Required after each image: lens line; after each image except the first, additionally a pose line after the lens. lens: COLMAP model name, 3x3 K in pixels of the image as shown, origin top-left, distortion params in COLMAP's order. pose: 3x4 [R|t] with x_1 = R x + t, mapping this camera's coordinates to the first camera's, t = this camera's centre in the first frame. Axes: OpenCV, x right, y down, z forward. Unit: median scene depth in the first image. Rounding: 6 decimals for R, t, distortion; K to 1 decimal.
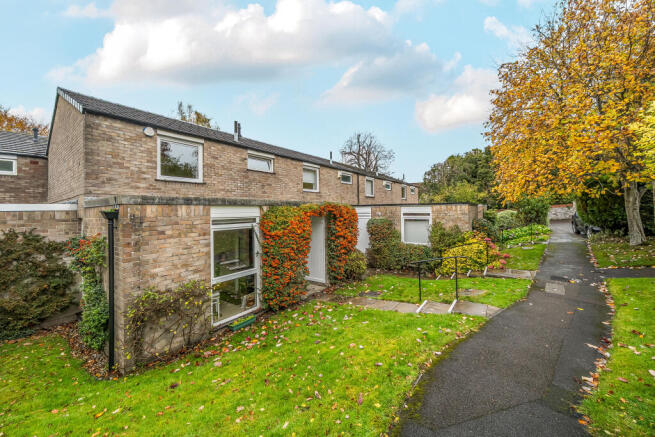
lens RADIAL K [[246.0, 0, 328.3], [0, 246.0, 207.4], [0, 0, 1]] dist [-0.013897, -0.000063]
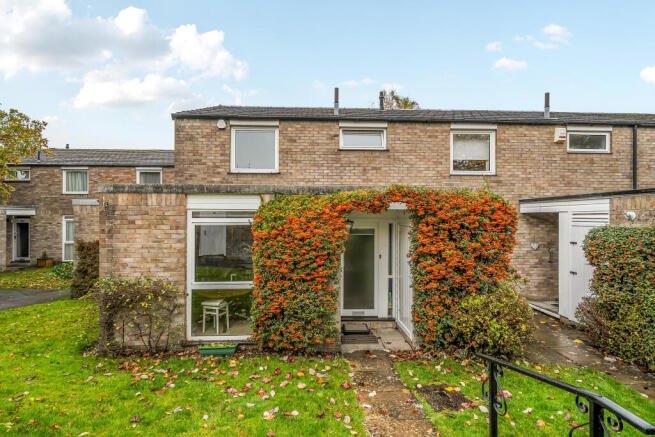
lens RADIAL K [[304.7, 0, 327.6], [0, 304.7, 216.9], [0, 0, 1]] dist [-0.004511, -0.000329]
pose [[0.619387, 0.013832, -0.784964, 0.546549], [-0.003278, 0.999882, 0.015032, 0.046009], [0.785079, -0.006738, 0.619359, 0.638096]]
